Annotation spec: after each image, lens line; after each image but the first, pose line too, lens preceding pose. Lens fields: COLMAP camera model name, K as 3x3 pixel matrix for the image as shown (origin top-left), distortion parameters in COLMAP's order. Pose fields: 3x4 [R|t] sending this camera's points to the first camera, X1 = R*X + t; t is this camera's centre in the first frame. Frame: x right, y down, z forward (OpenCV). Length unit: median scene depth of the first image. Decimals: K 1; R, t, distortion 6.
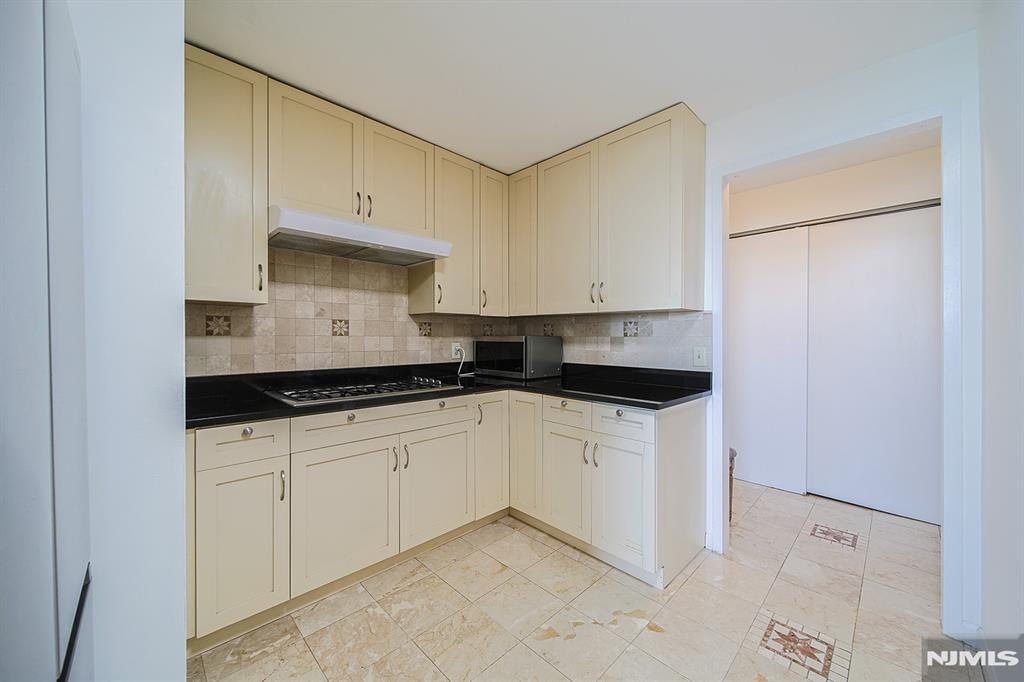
lens RADIAL K [[381.6, 0, 497.8], [0, 381.6, 333.2], [0, 0, 1]] dist [0.000736, -0.000031]
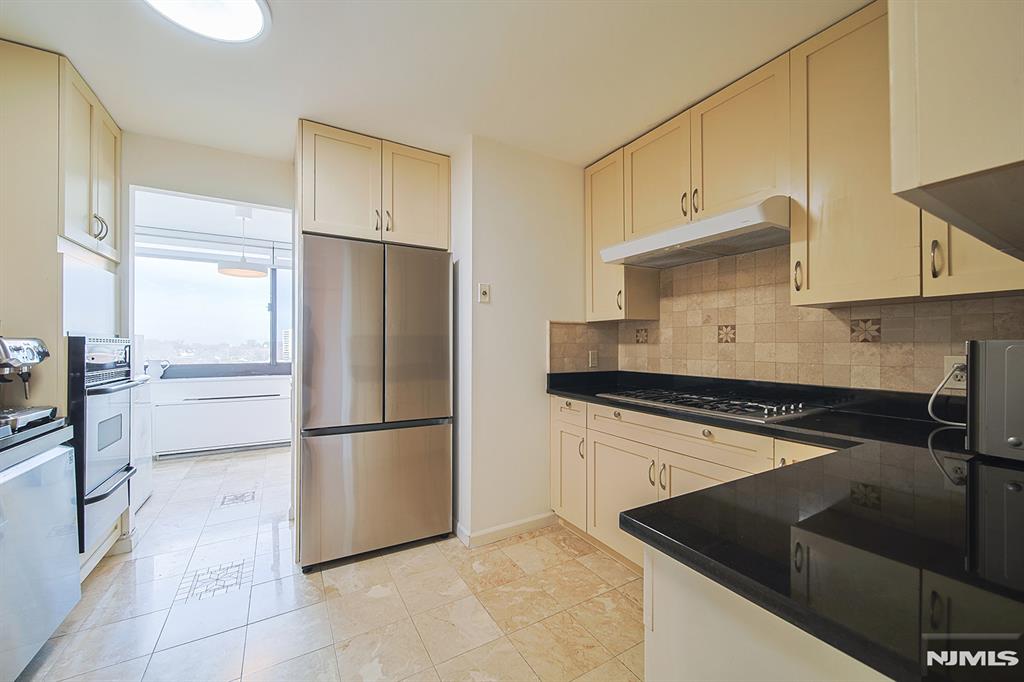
lens RADIAL K [[377.8, 0, 510.7], [0, 377.8, 339.0], [0, 0, 1]] dist [-0.001761, -0.000289]
pose [[-0.210244, -0.017972, -0.977484, 0.579332], [0.007528, 0.999772, -0.020001, 0.011748], [0.977620, -0.011564, -0.210061, 0.684012]]
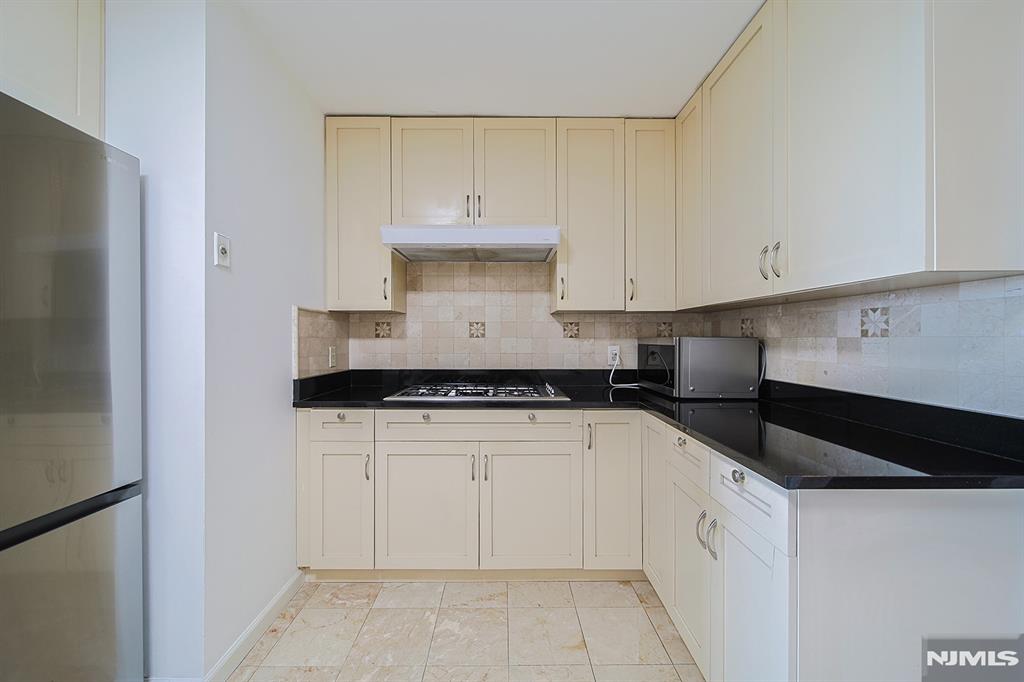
lens RADIAL K [[383.0, 0, 500.0], [0, 383.0, 335.8], [0, 0, 1]] dist [-0.000955, -0.000081]
pose [[0.731525, -0.007308, -0.681775, 0.341387], [0.006909, 0.999971, -0.003306, 0.005659], [0.681779, -0.002292, 0.731554, 0.281652]]
